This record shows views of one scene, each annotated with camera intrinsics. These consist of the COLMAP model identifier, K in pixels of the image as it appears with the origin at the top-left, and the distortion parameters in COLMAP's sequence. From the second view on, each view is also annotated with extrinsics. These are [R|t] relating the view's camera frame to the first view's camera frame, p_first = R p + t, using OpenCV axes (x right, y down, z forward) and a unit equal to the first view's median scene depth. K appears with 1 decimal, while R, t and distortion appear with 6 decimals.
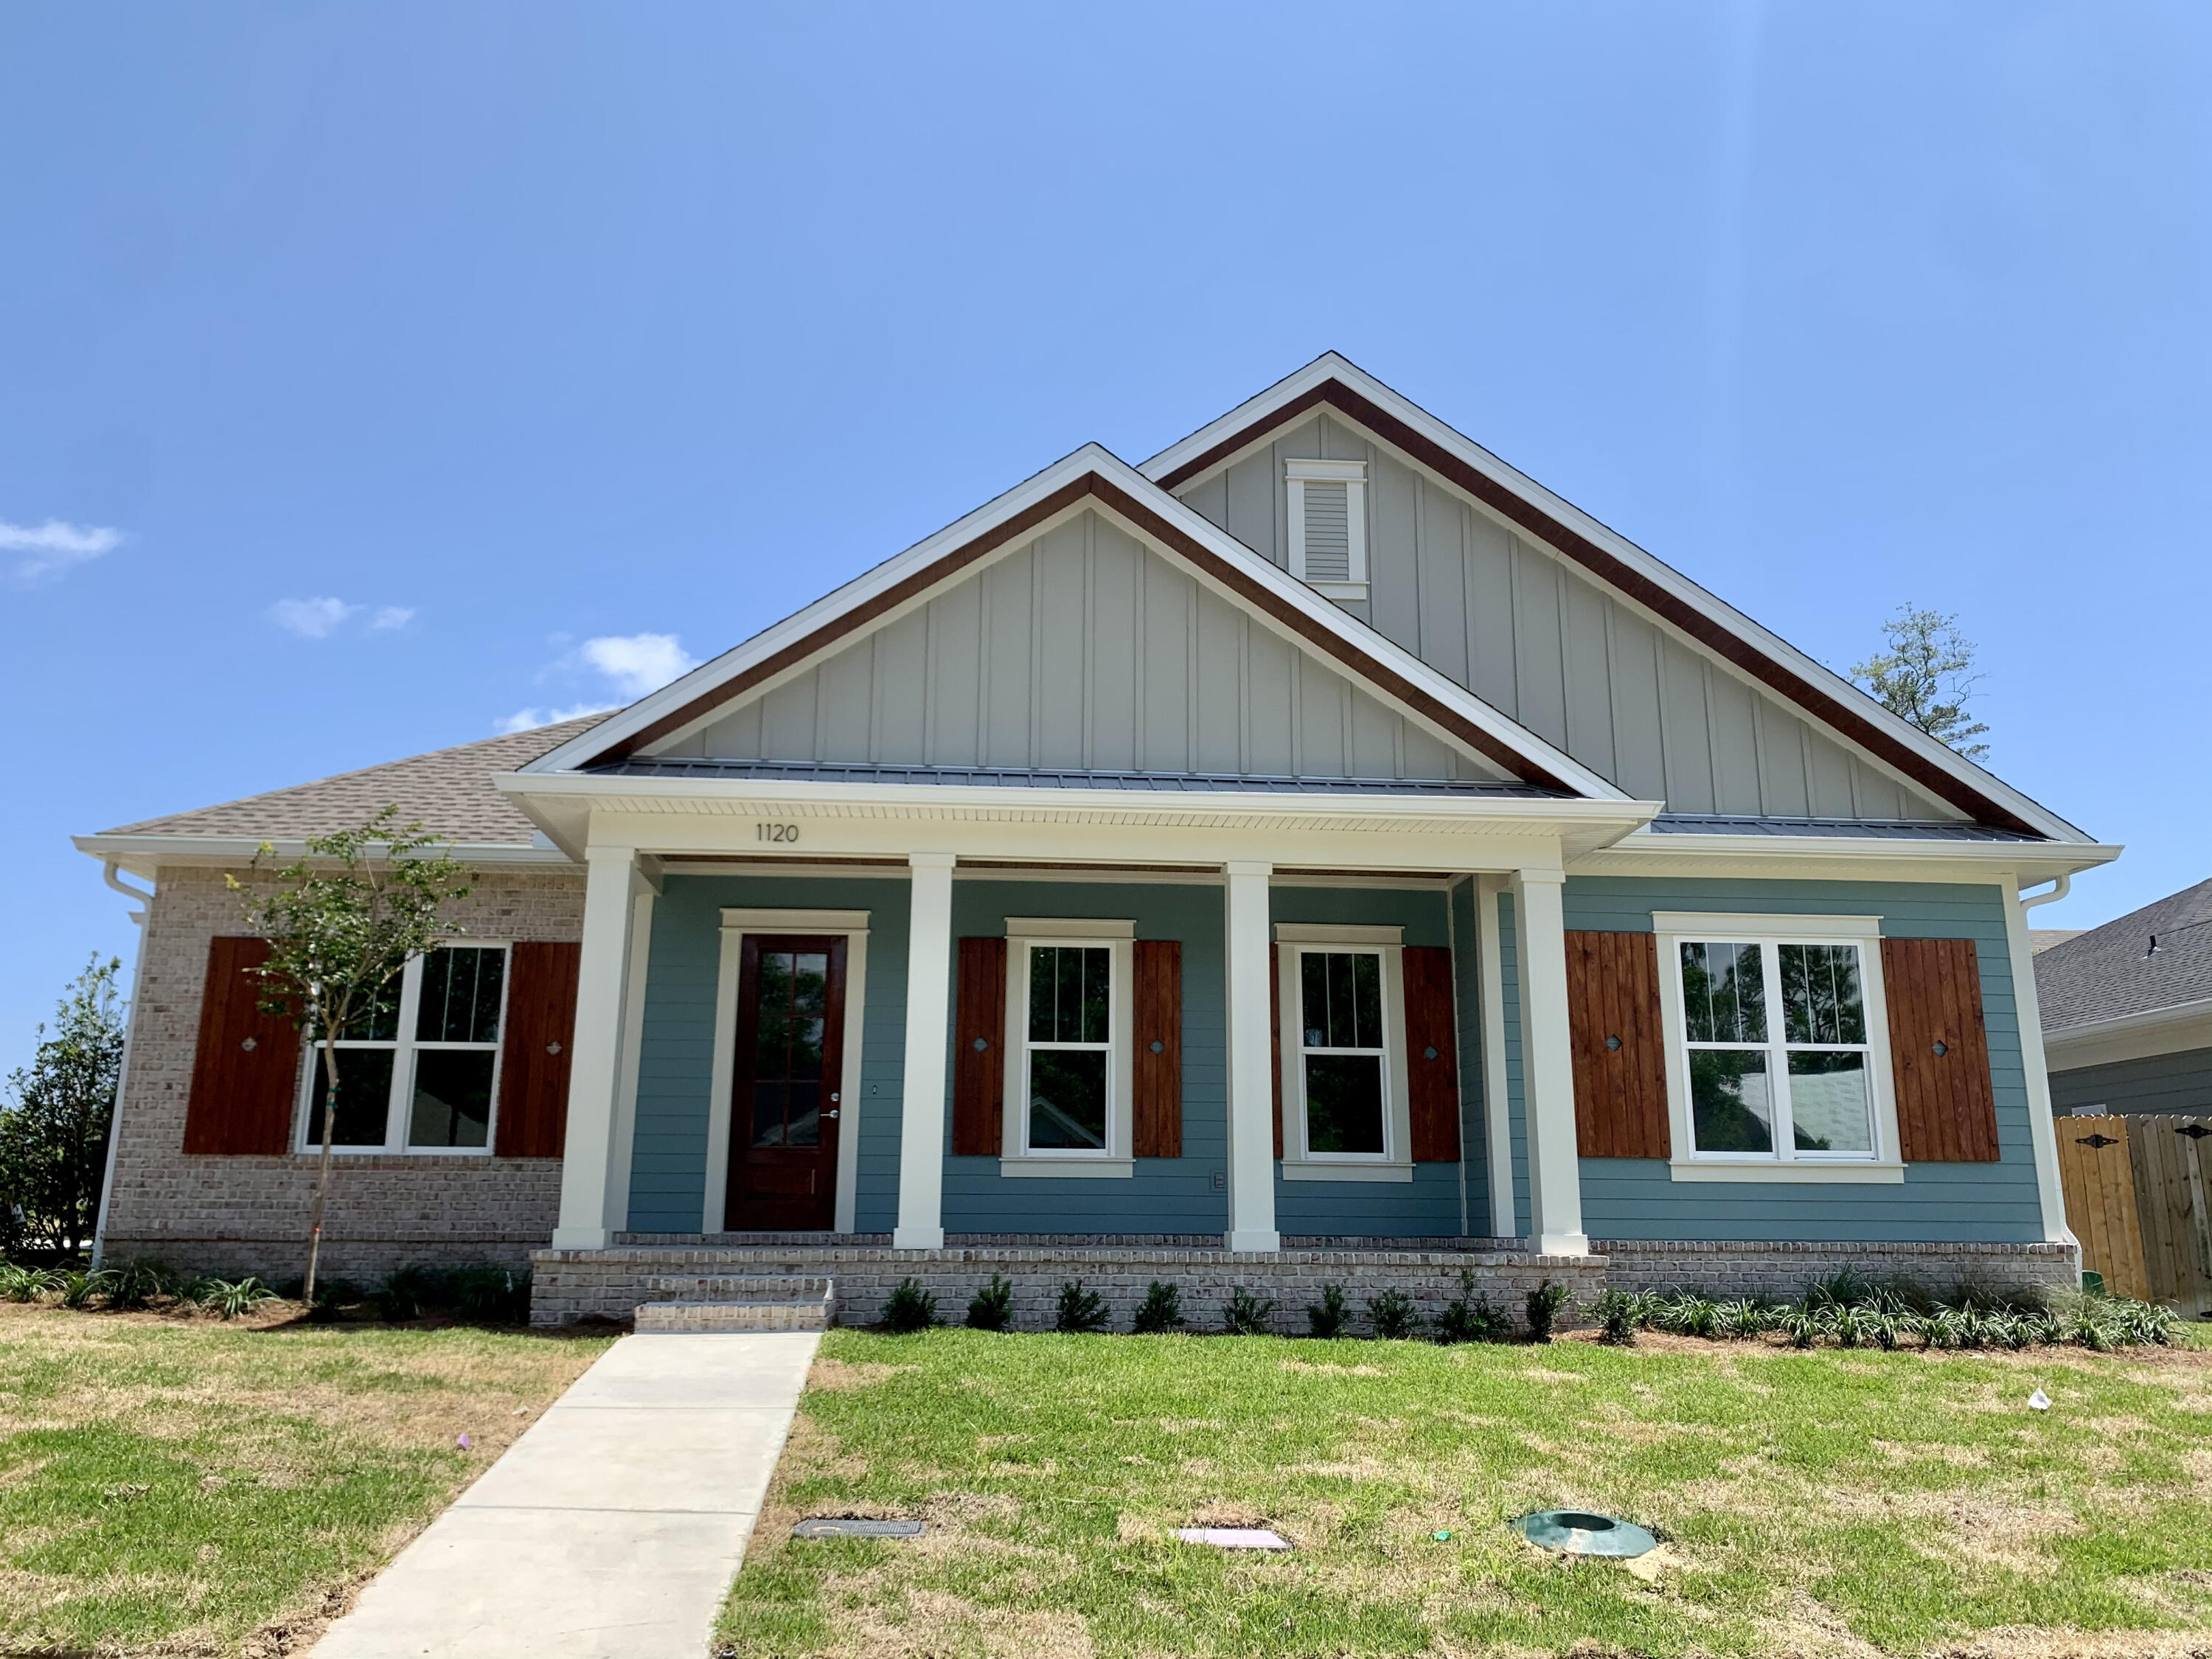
lens RADIAL K [[1695.9, 0, 1116.4], [0, 1695.9, 825.2], [0, 0, 1]] dist [0.028908, -0.038409]
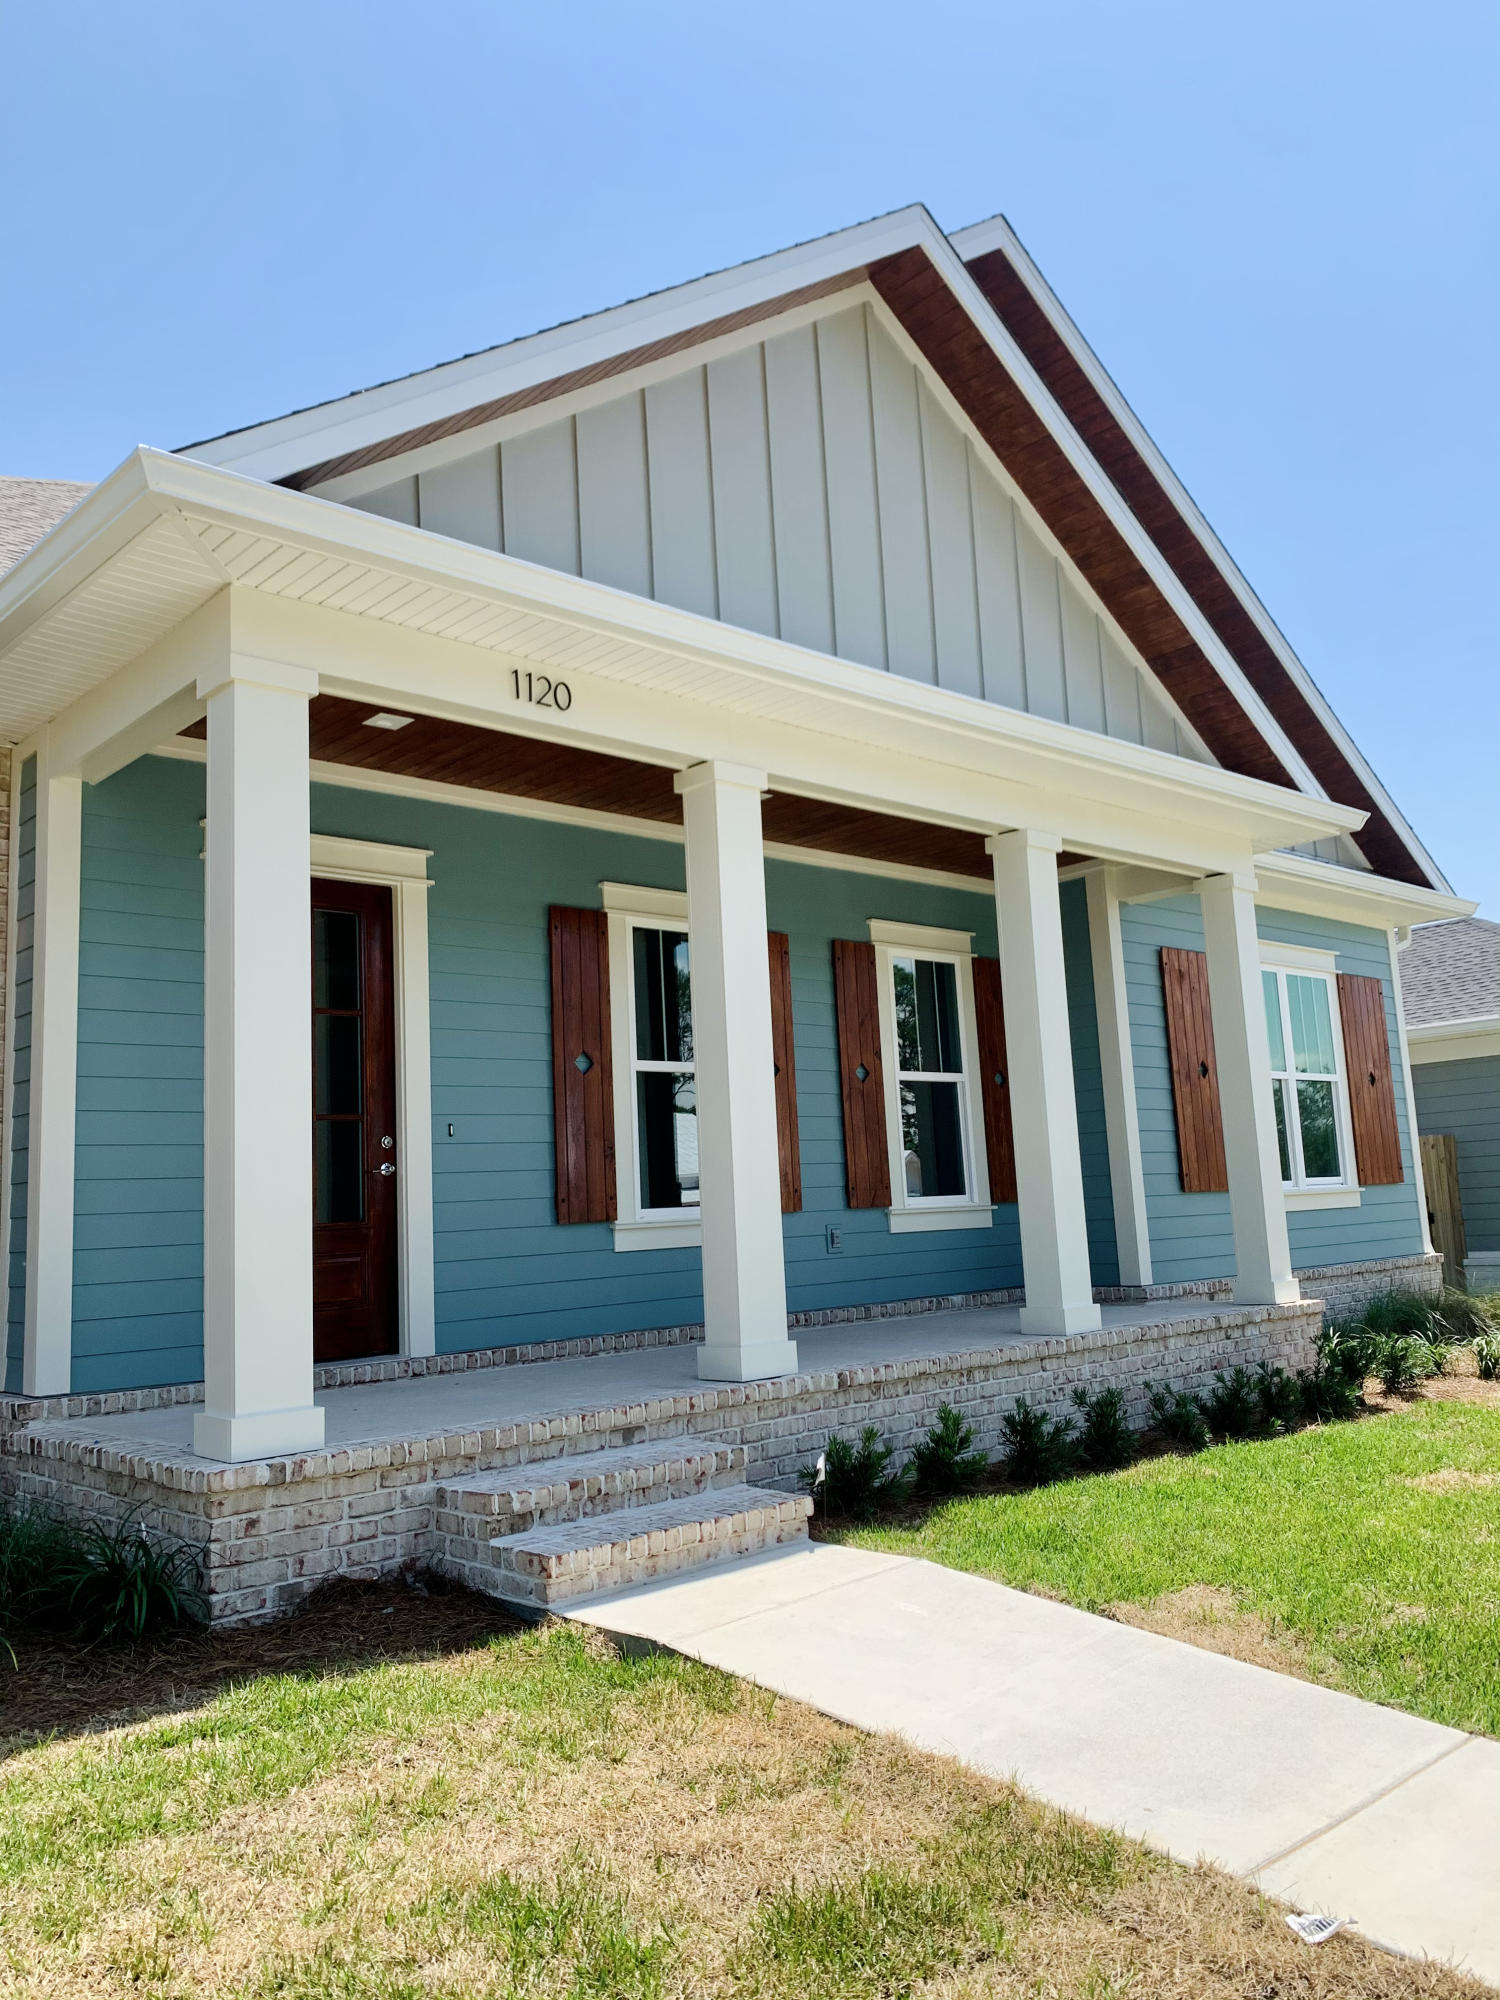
lens RADIAL K [[1530.9, 0, 758.4], [0, 1530.9, 992.2], [0, 0, 1]] dist [0.038950, -0.038390]
pose [[0.797914, 0.042744, 0.601254, -0.405017], [-0.087141, 0.995184, 0.044894, 0.068921], [-0.596439, -0.088216, 0.797796, 0.477588]]
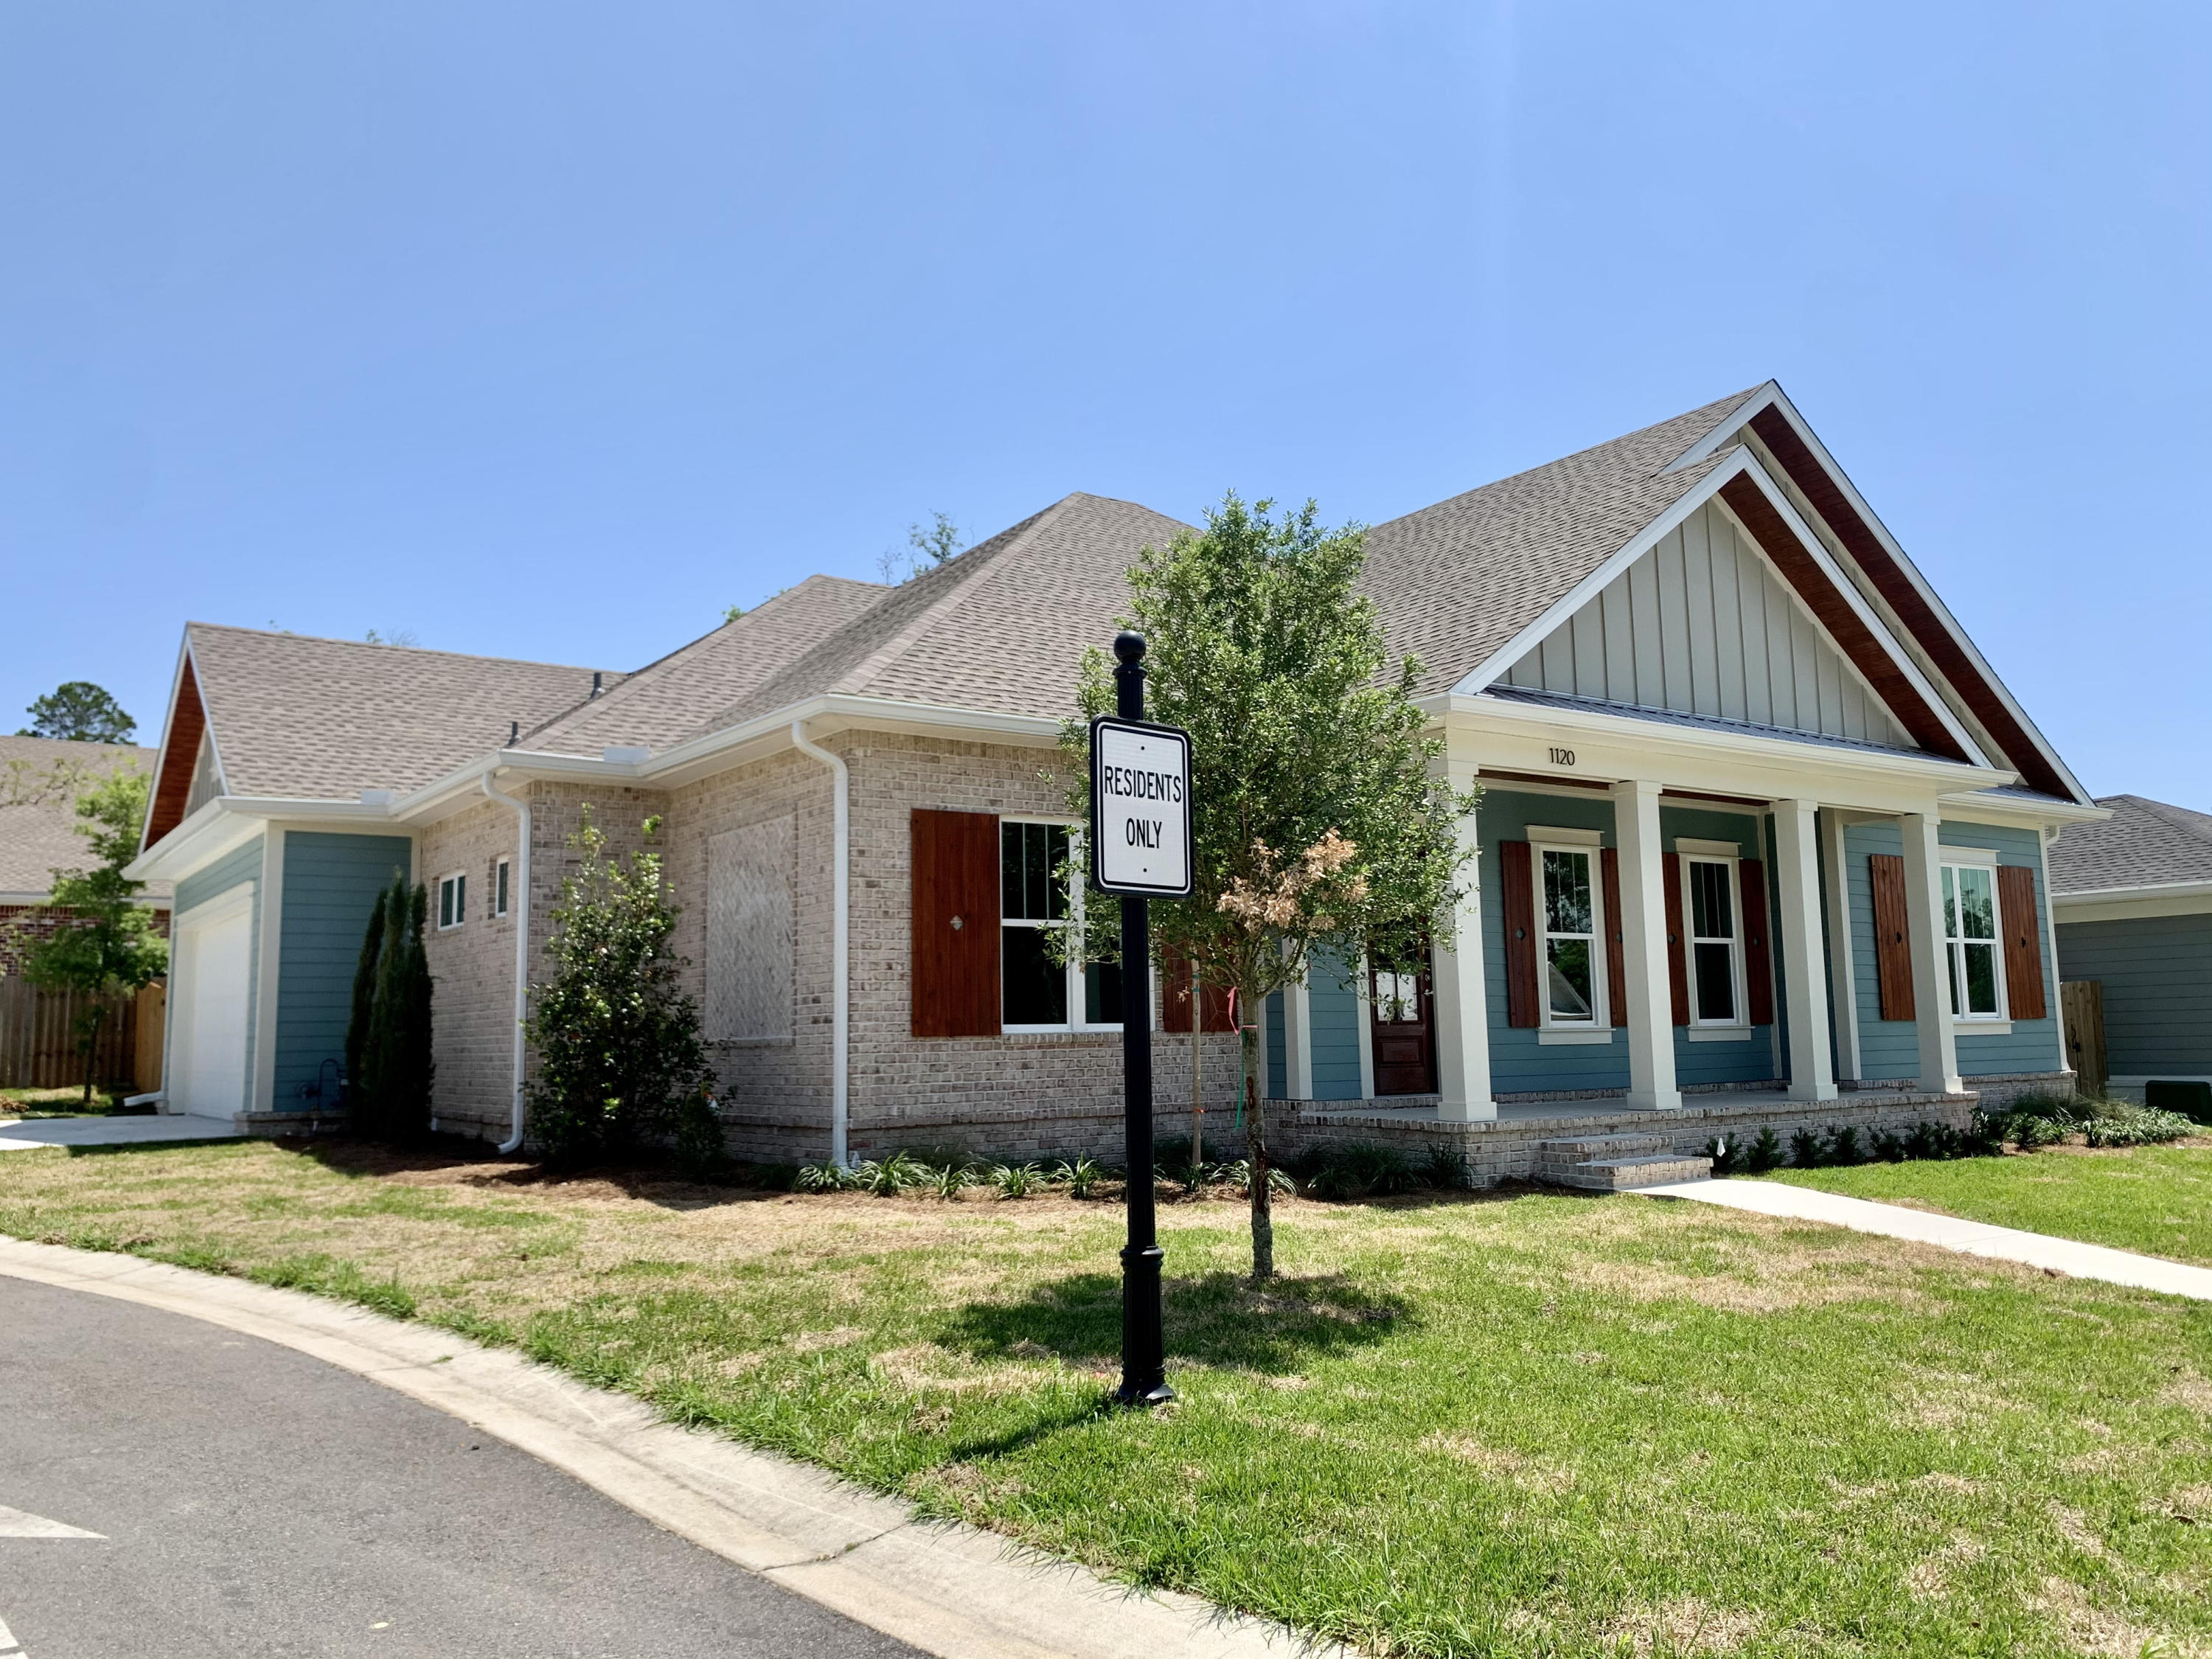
lens RADIAL K [[1651.5, 0, 1135.1], [0, 1651.5, 824.2], [0, 0, 1]] dist [0.010034, -0.004079]
pose [[0.869447, 0.043706, 0.492089, -0.897804], [-0.093873, 0.992547, 0.077703, -0.008881], [-0.485026, -0.113753, 0.867070, 0.151854]]
